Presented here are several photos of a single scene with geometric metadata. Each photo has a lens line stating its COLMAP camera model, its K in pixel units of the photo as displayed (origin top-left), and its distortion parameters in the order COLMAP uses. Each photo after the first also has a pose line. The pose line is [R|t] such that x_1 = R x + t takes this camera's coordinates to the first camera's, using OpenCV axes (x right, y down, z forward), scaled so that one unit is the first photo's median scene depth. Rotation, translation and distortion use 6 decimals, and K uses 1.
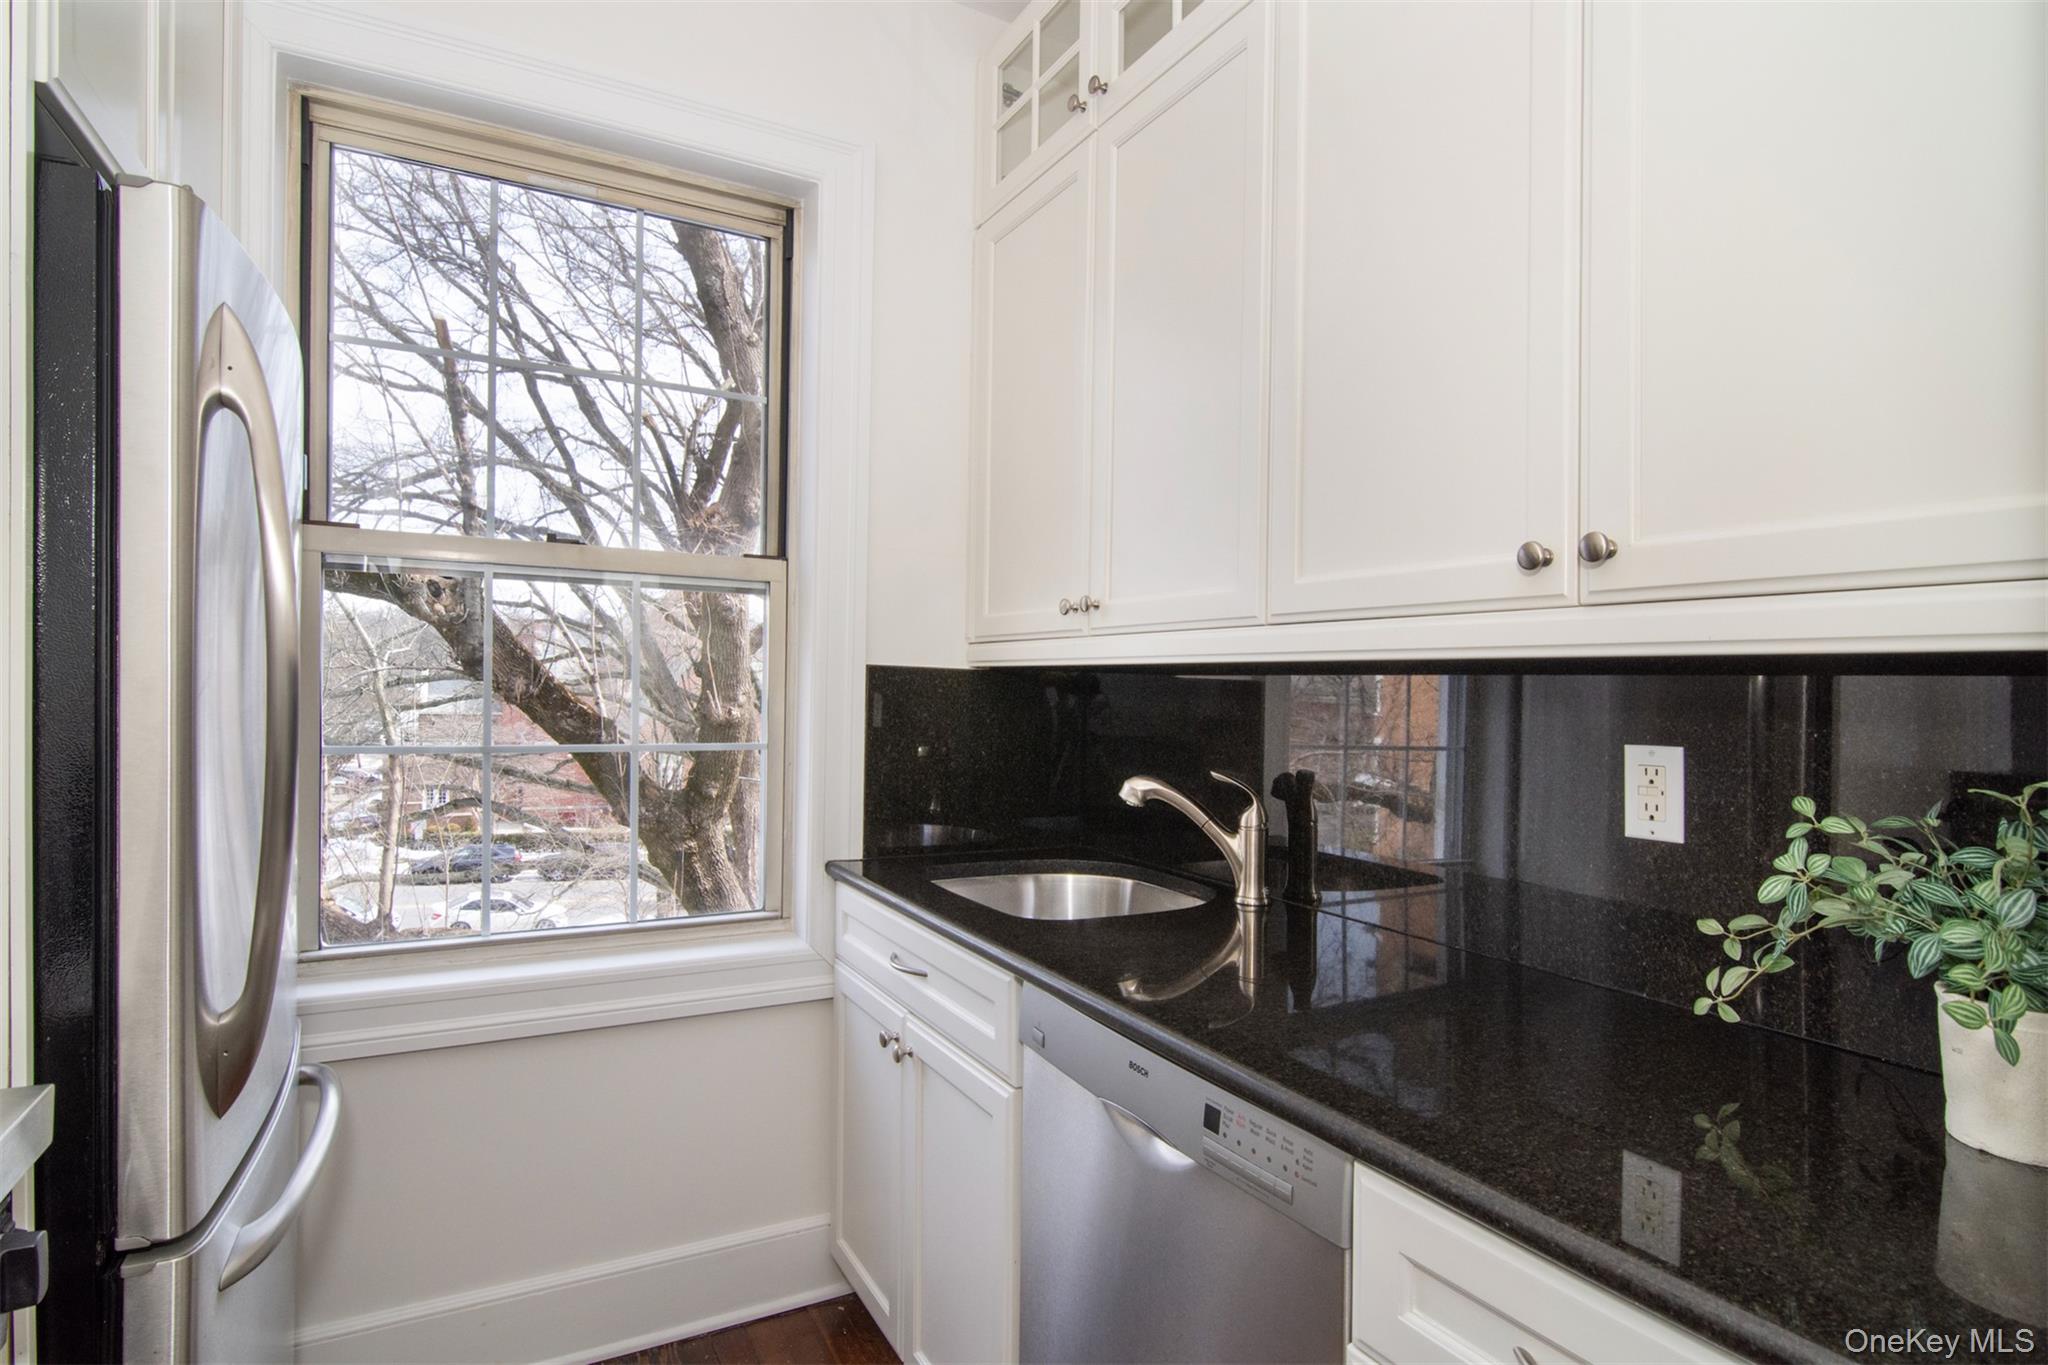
lens RADIAL K [[1037.8, 0, 1030.8], [0, 1037.8, 671.5], [0, 0, 1]] dist [0.001053, -0.000492]
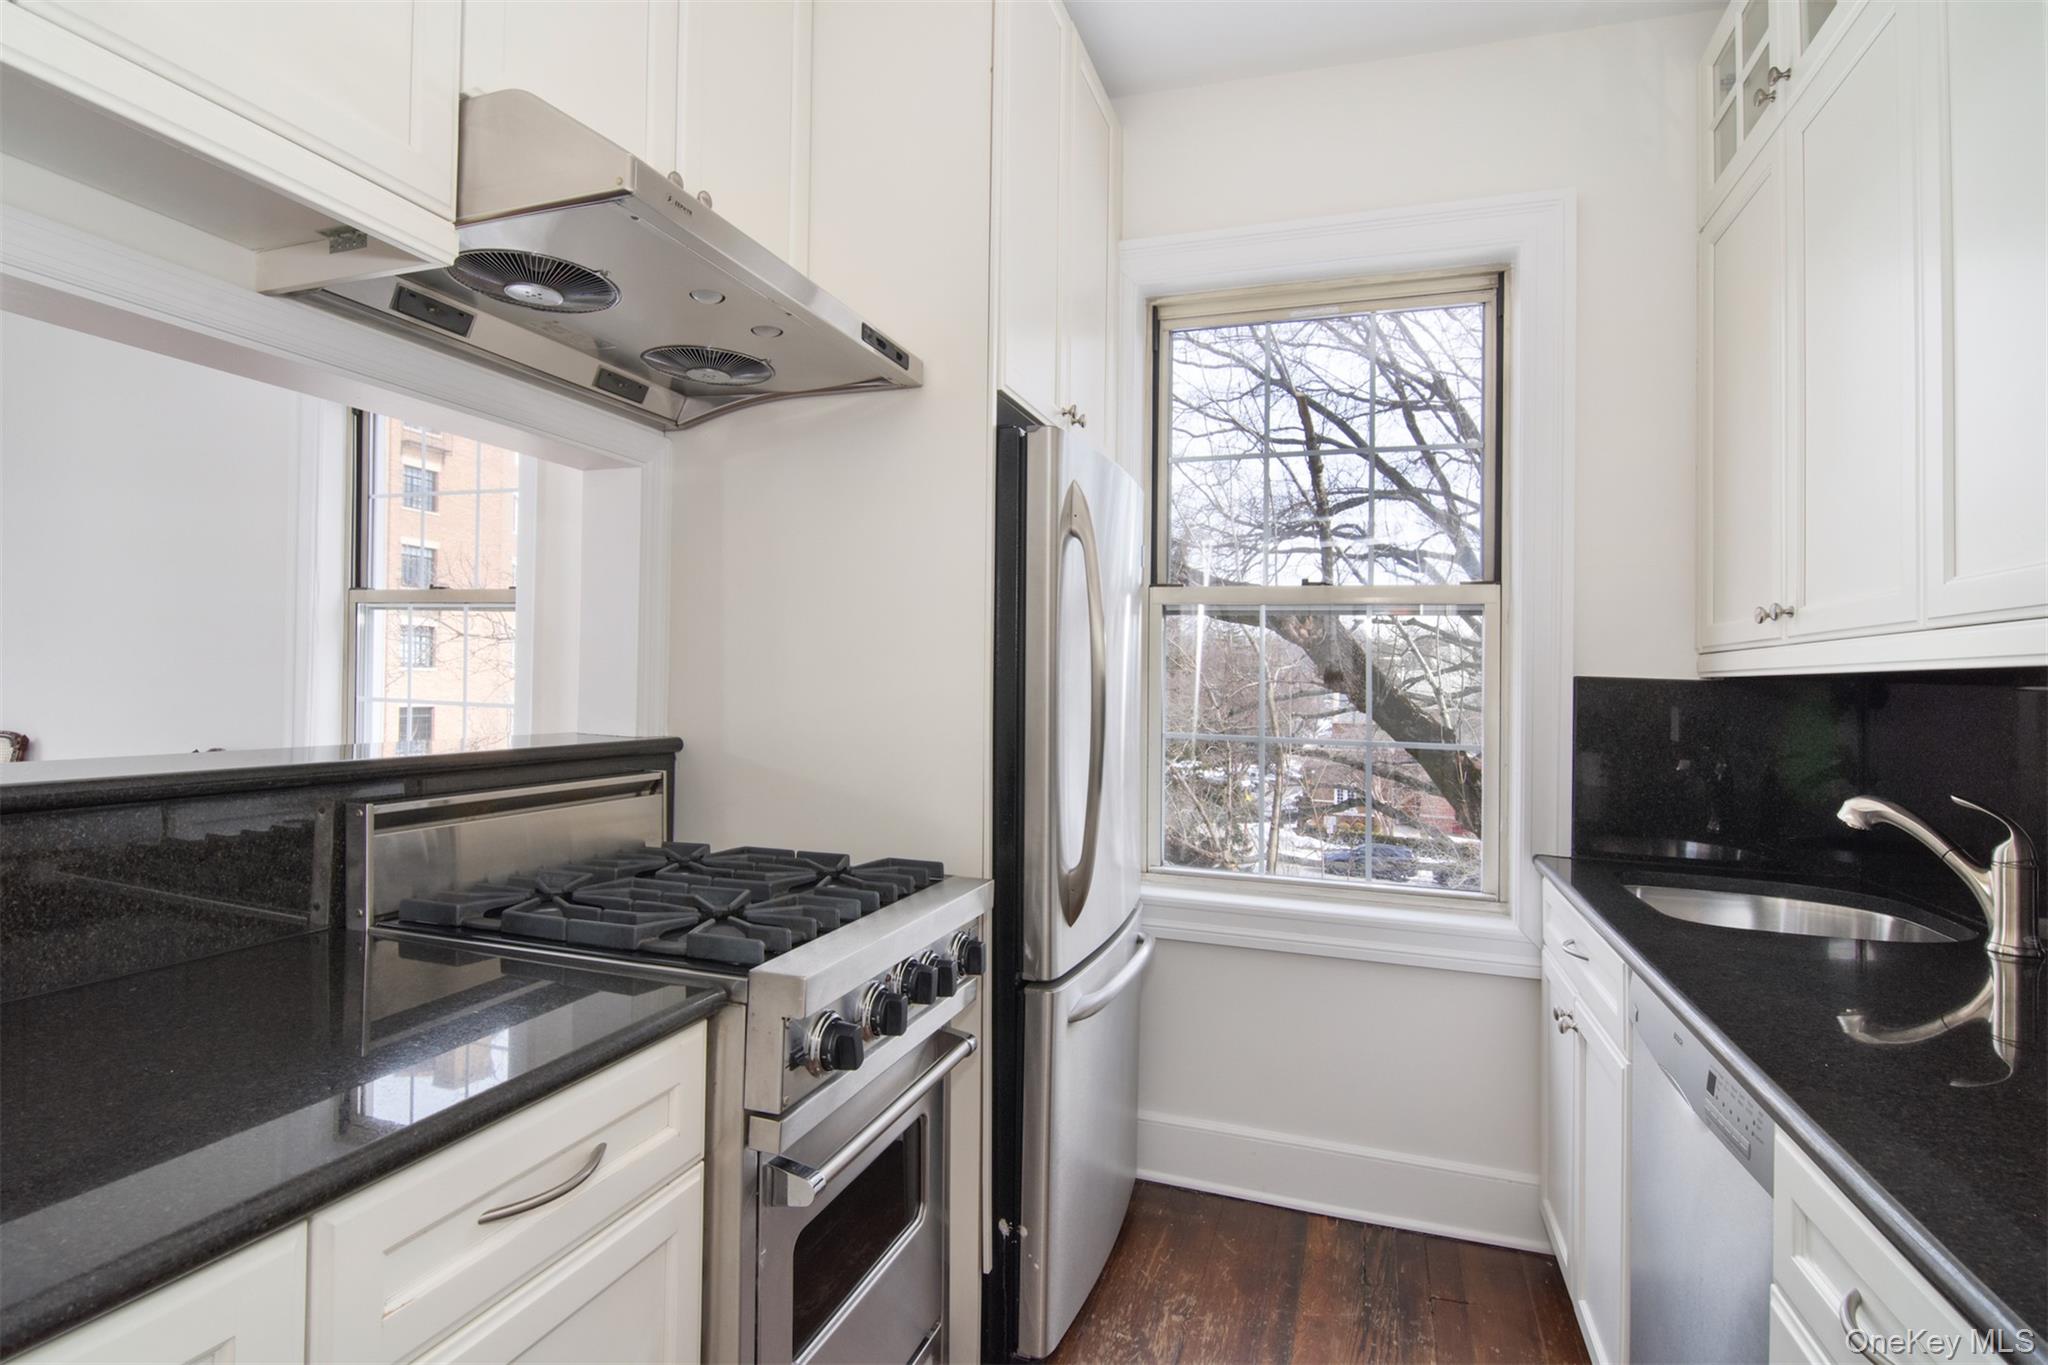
lens RADIAL K [[1048.0, 0, 1026.0], [0, 1048.0, 677.3], [0, 0, 1]] dist [-0.005086, -0.001479]
pose [[0.675501, -0.007420, -0.737322, 0.274501], [0.001949, 0.999964, -0.008277, 0.002595], [0.737357, 0.004155, 0.675491, -0.158682]]
